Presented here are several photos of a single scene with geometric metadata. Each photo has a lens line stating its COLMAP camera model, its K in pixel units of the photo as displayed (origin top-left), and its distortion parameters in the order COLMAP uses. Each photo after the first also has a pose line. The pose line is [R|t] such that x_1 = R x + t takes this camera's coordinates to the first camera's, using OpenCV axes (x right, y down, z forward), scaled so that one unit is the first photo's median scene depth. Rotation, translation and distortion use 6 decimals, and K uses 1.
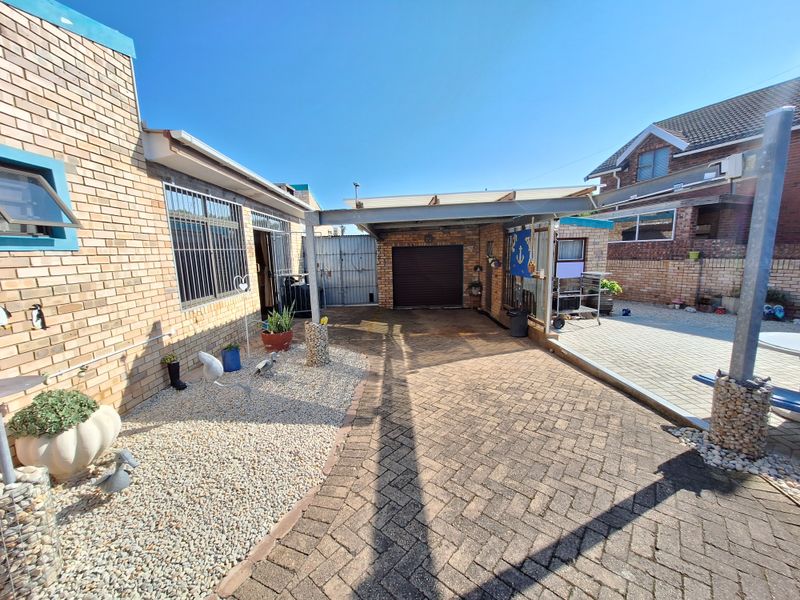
lens RADIAL K [[312.9, 0, 400.0], [0, 312.9, 300.0], [0, 0, 1]] dist [-0.000992, 0.000595]
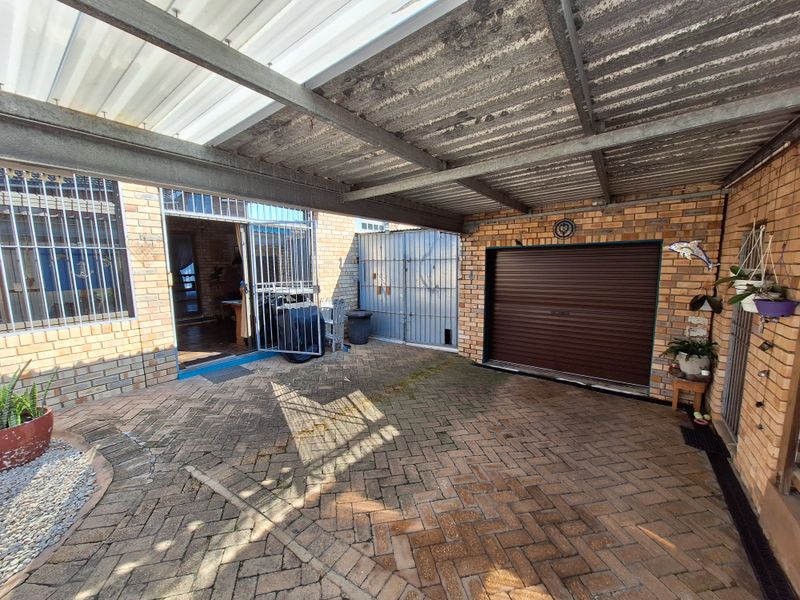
lens RADIAL K [[312.9, 0, 400.0], [0, 312.9, 300.0], [0, 0, 1]] dist [-0.000992, 0.000595]
pose [[0.804385, 0.085725, -0.587891, 0.174930], [-0.098235, 0.995106, 0.010693, -0.074004], [0.585930, 0.049150, 0.808870, 0.496717]]
